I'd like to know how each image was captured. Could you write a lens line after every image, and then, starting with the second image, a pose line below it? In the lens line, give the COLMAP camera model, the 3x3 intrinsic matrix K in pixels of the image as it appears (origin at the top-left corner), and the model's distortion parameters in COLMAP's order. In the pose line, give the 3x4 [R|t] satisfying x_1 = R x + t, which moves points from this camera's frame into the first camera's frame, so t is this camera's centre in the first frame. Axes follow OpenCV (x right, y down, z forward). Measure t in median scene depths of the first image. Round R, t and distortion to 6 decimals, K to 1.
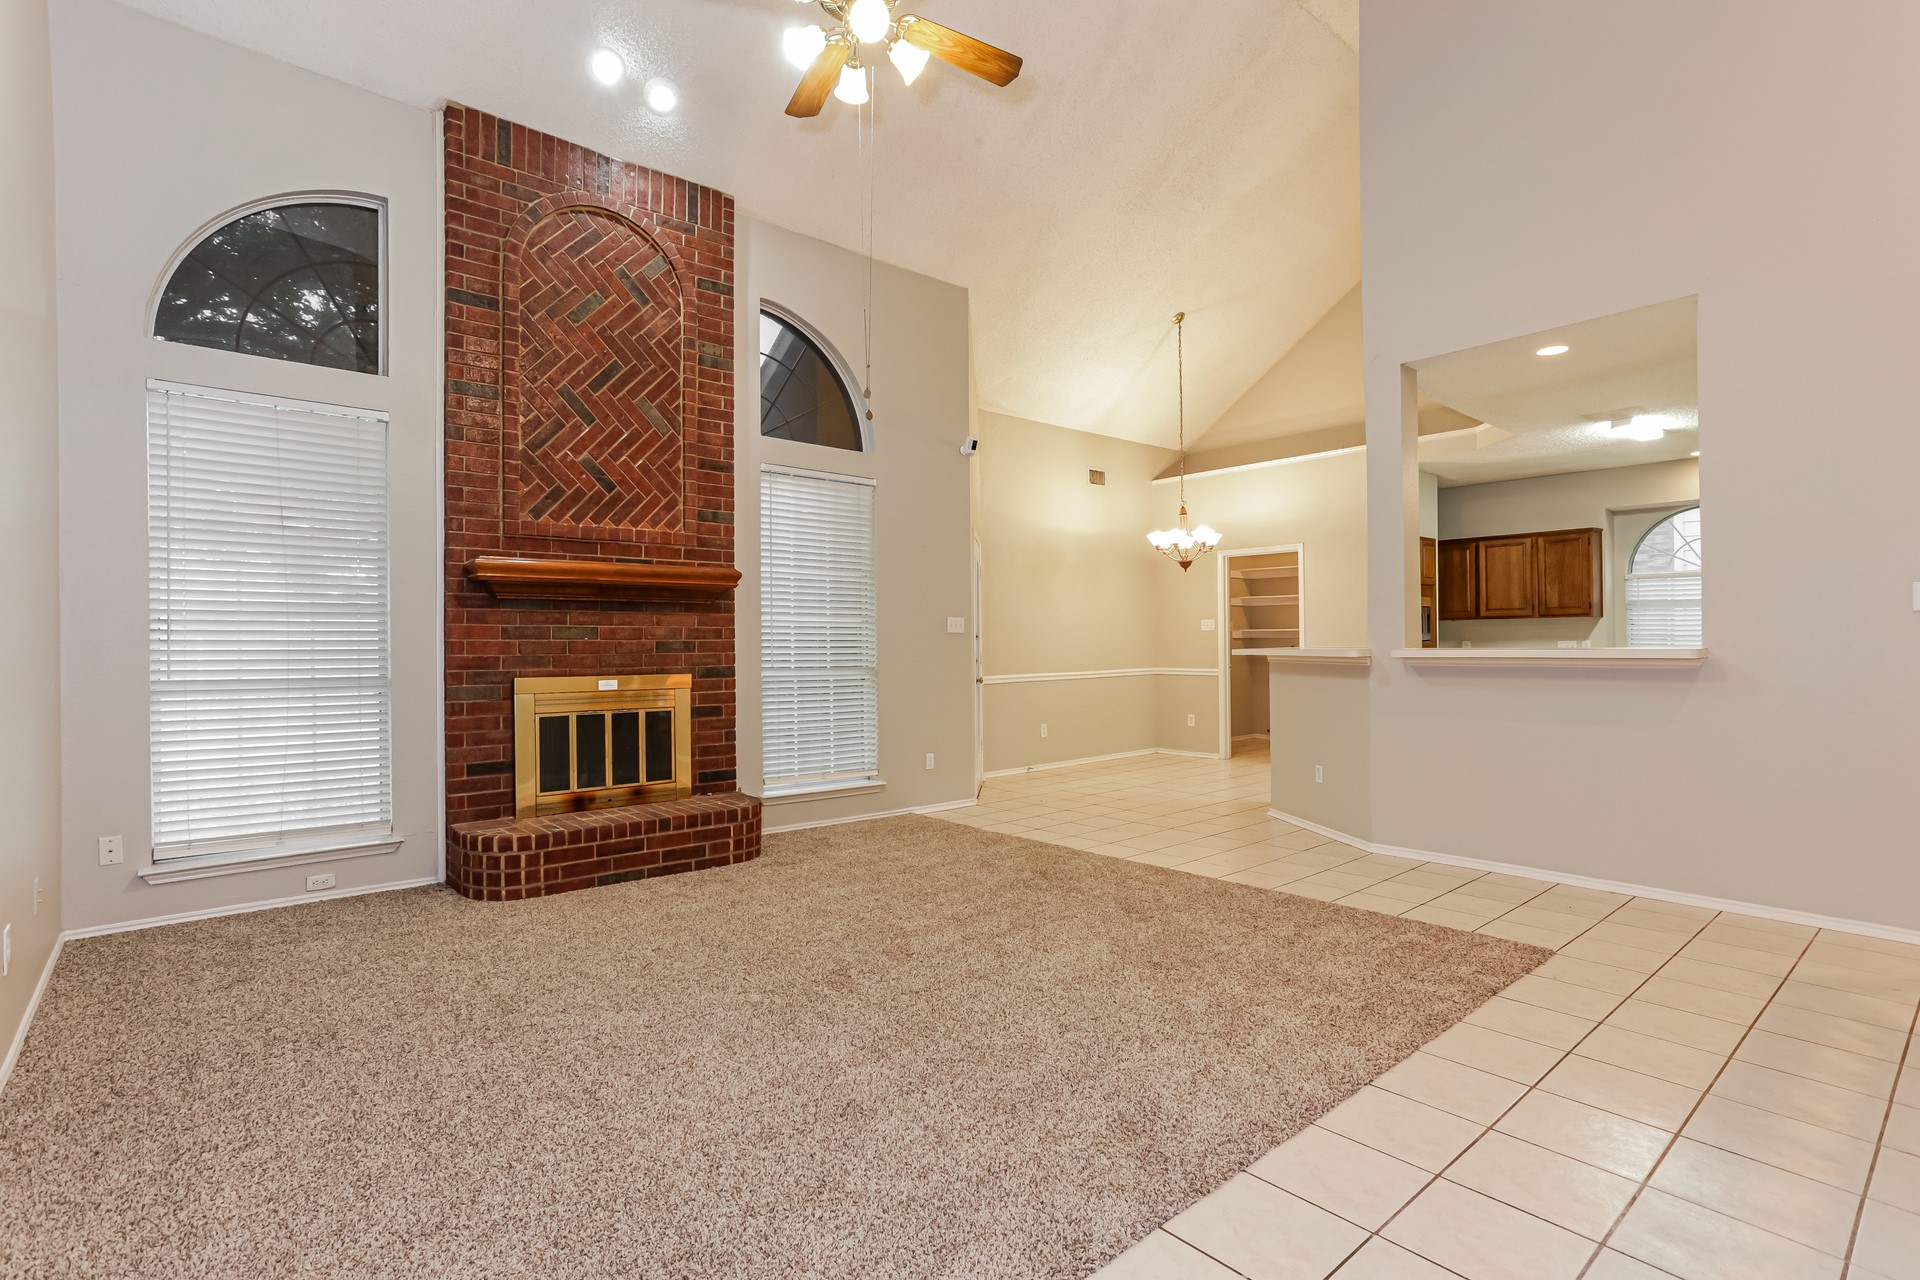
lens RADIAL K [[915.1, 0, 950.1], [0, 915.1, 628.6], [0, 0, 1]] dist [-0.030997, 0.008149]
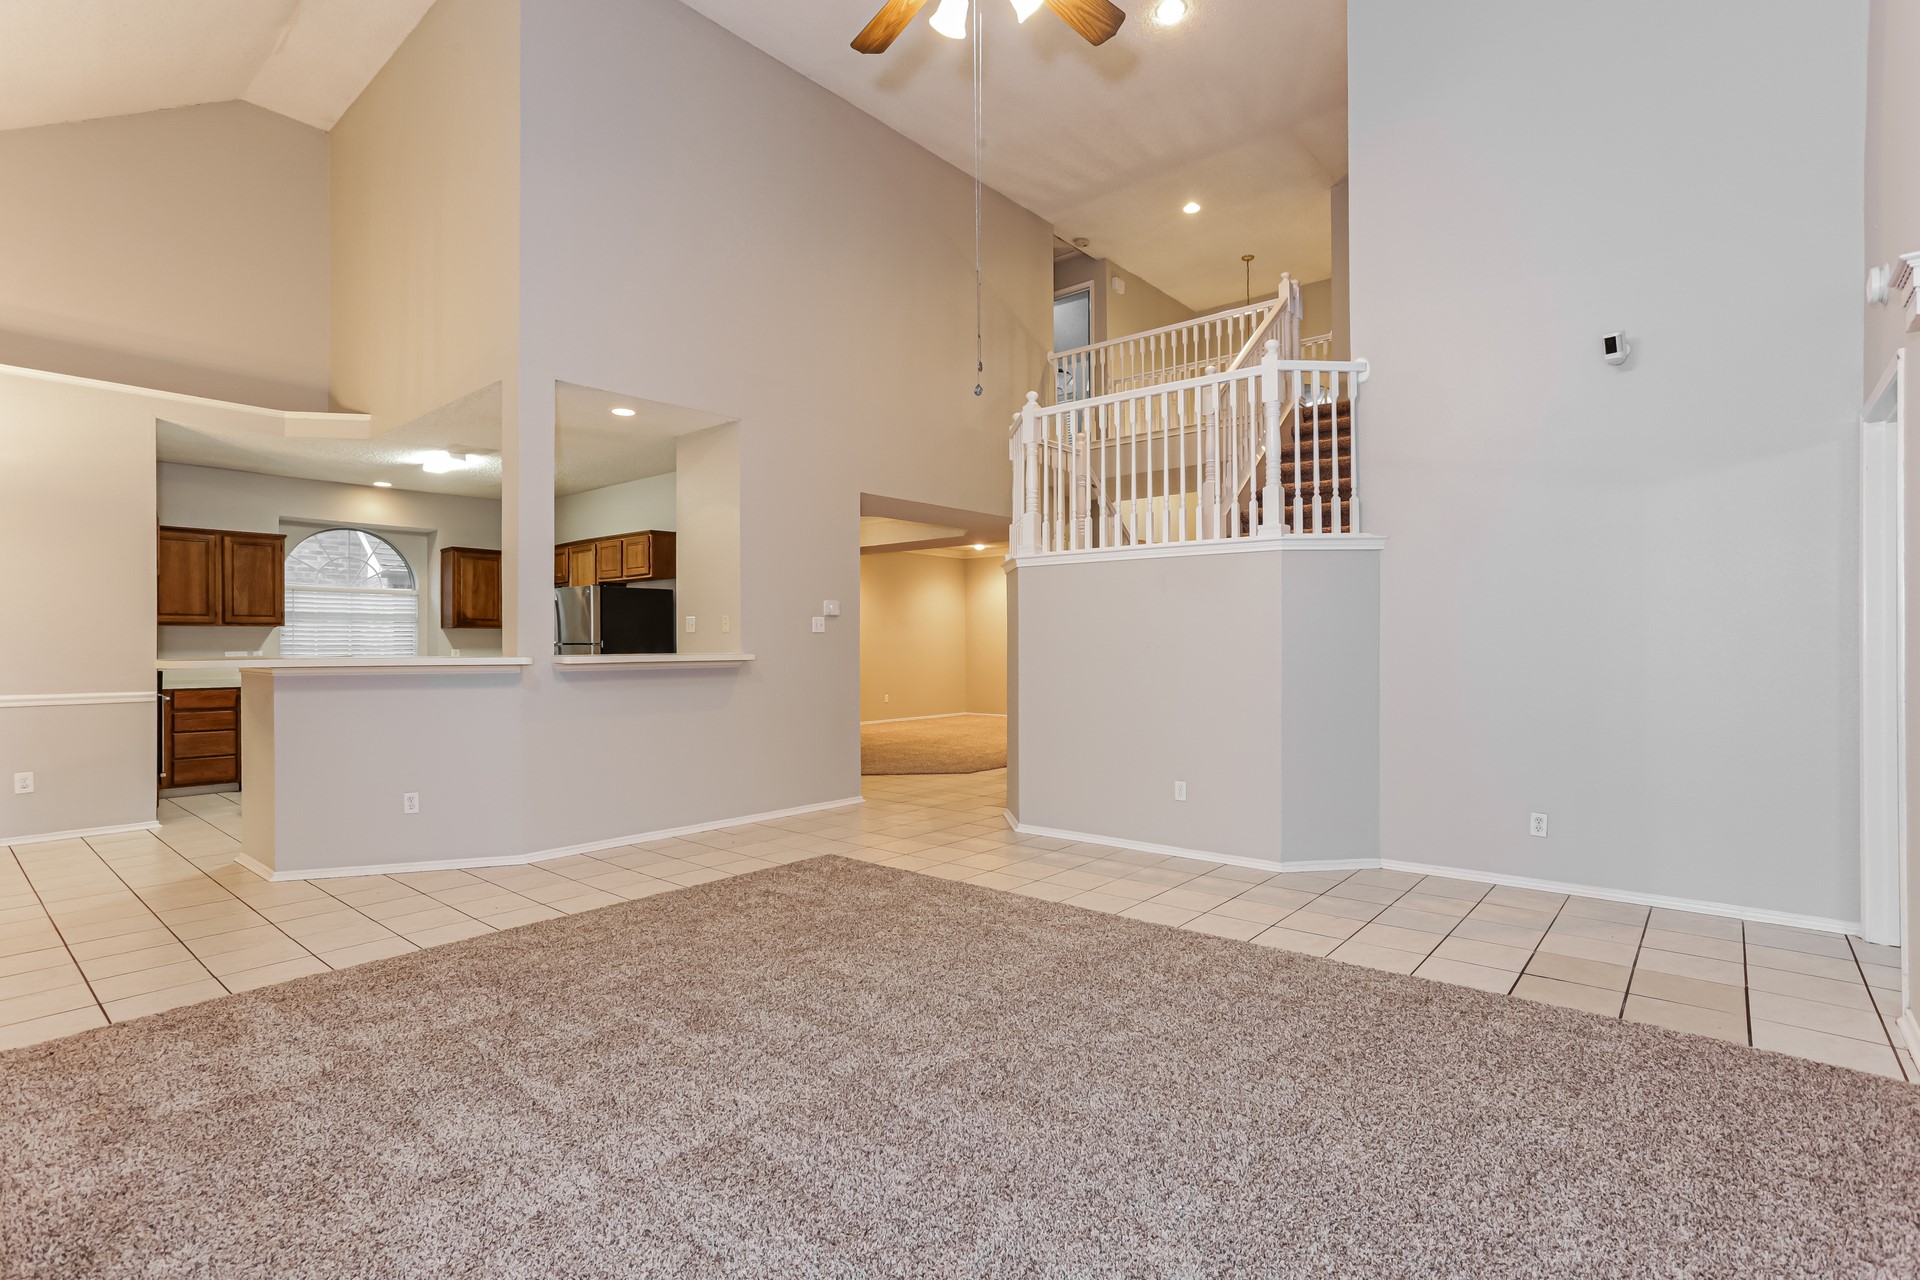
lens RADIAL K [[915.1, 0, 958.1], [0, 915.1, 629.1], [0, 0, 1]] dist [-0.030997, 0.008149]
pose [[-0.161217, 0.025578, 0.986587, -0.356925], [-0.009113, 0.999583, -0.027404, 0.009739], [-0.986877, -0.013409, -0.160917, 0.429284]]
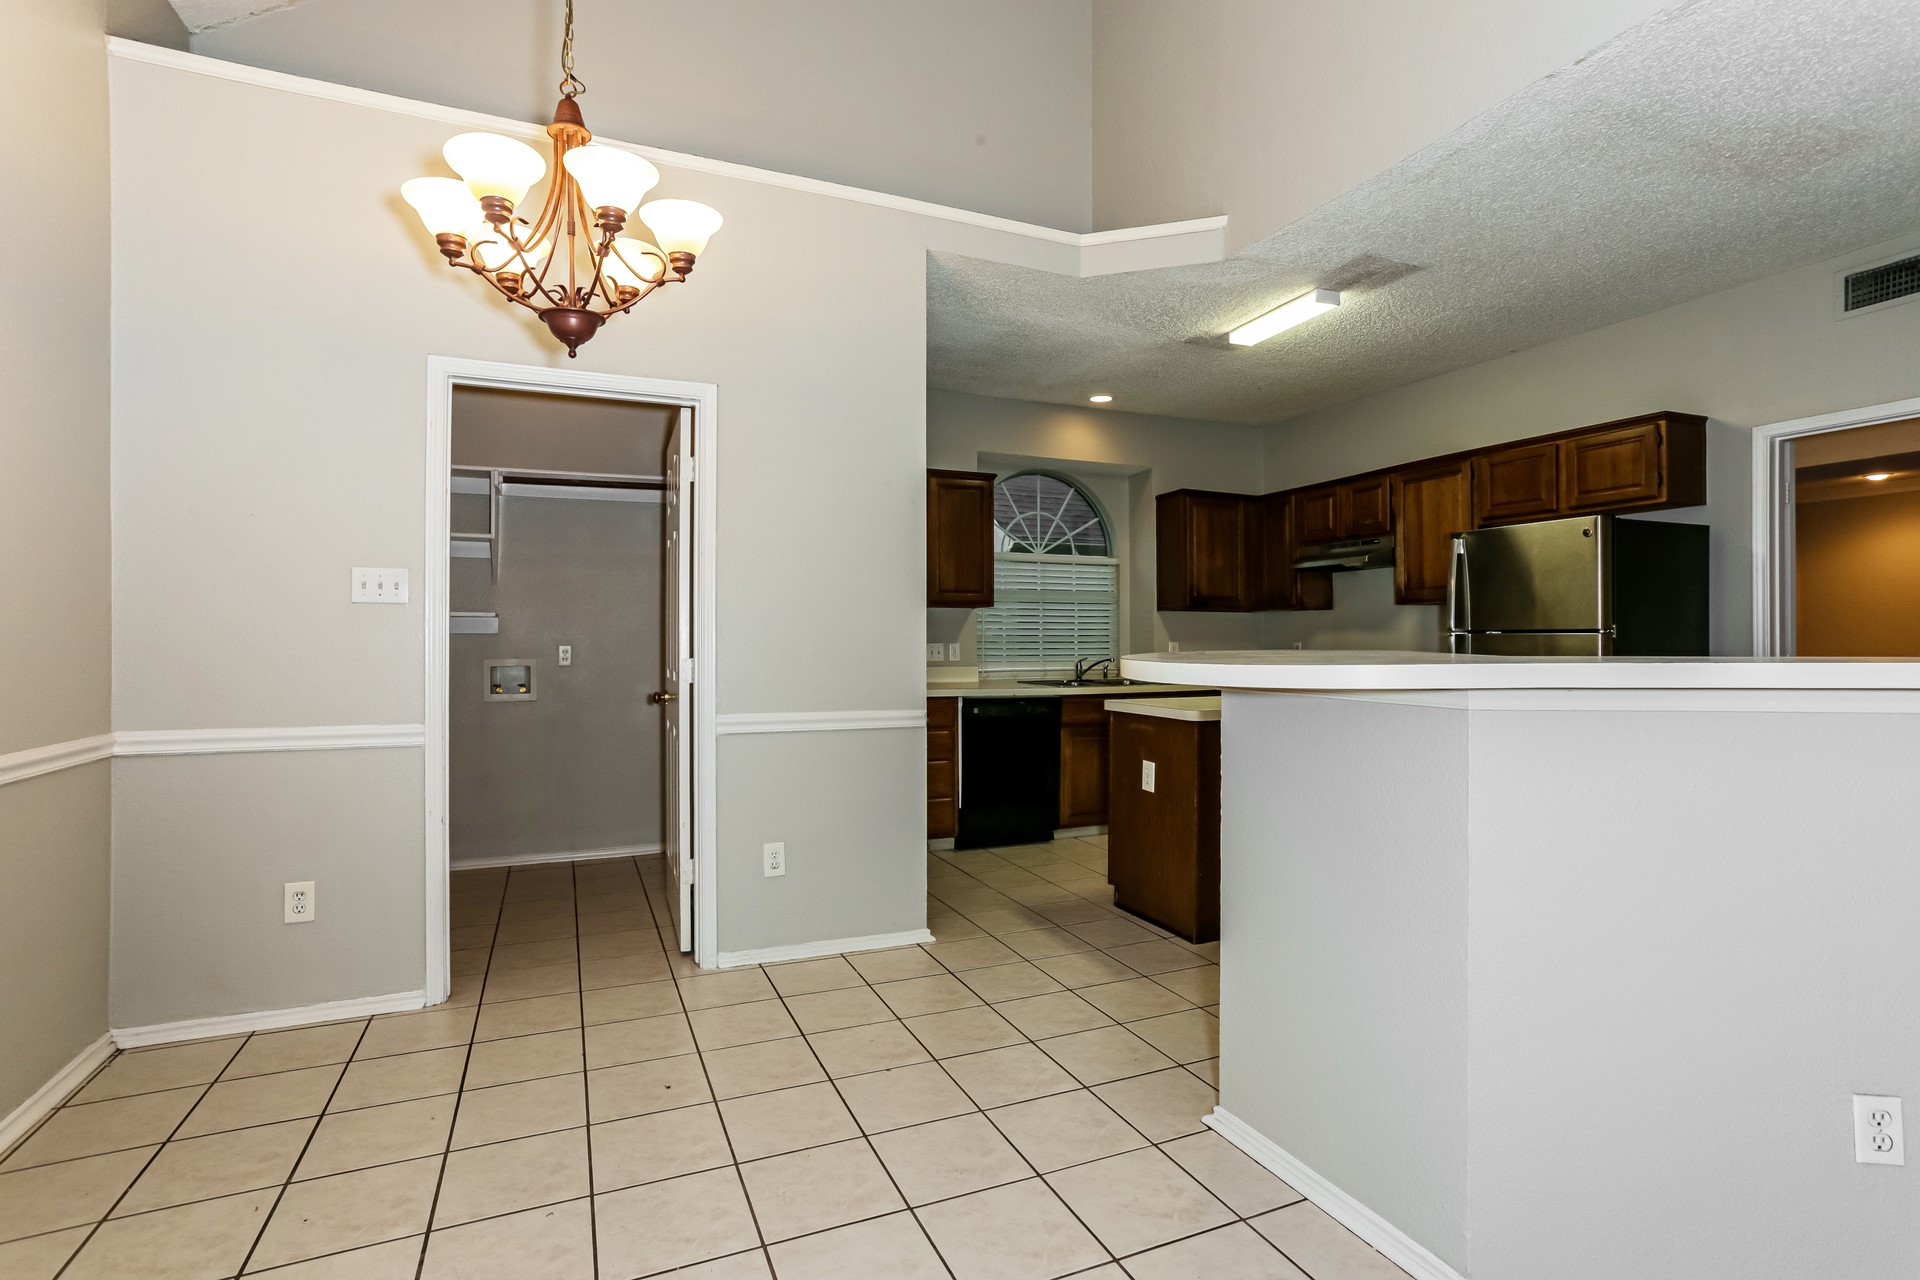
lens RADIAL K [[915.1, 0, 944.6], [0, 915.1, 646.6], [0, 0, 1]] dist [-0.030997, 0.008149]
pose [[0.299490, 0.004583, 0.954088, 0.046947], [-0.017171, 0.999852, 0.000587, 0.016401], [-0.953945, -0.016559, 0.299524, 0.811916]]
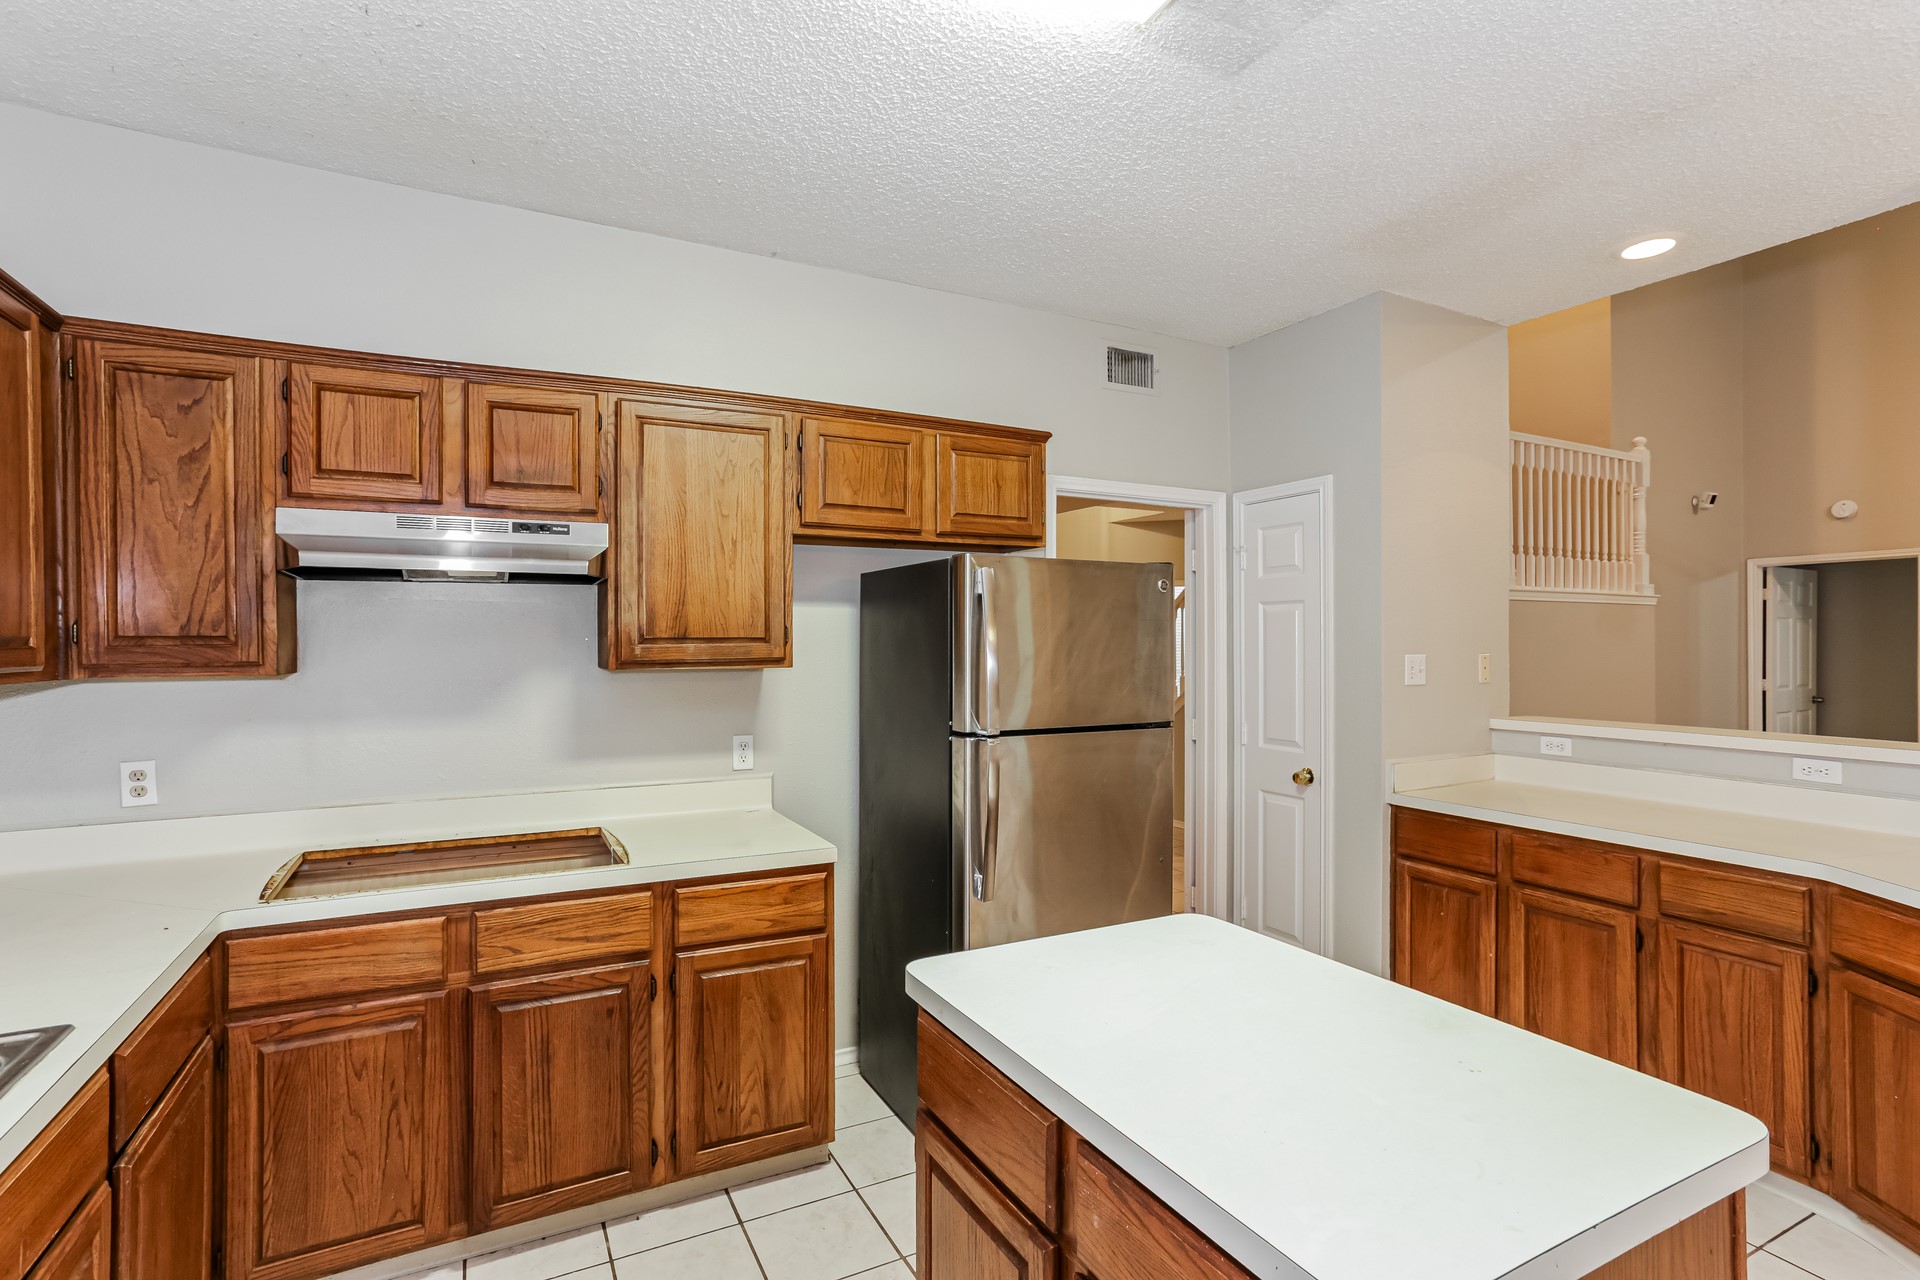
lens RADIAL K [[915.1, 0, 961.7], [0, 915.1, 644.3], [0, 0, 1]] dist [-0.030997, 0.008149]
pose [[-0.976820, 0.010815, 0.213788, 0.570727], [0.009619, 0.999932, -0.006637, -0.023566], [-0.213845, -0.004427, -0.976858, 0.973507]]
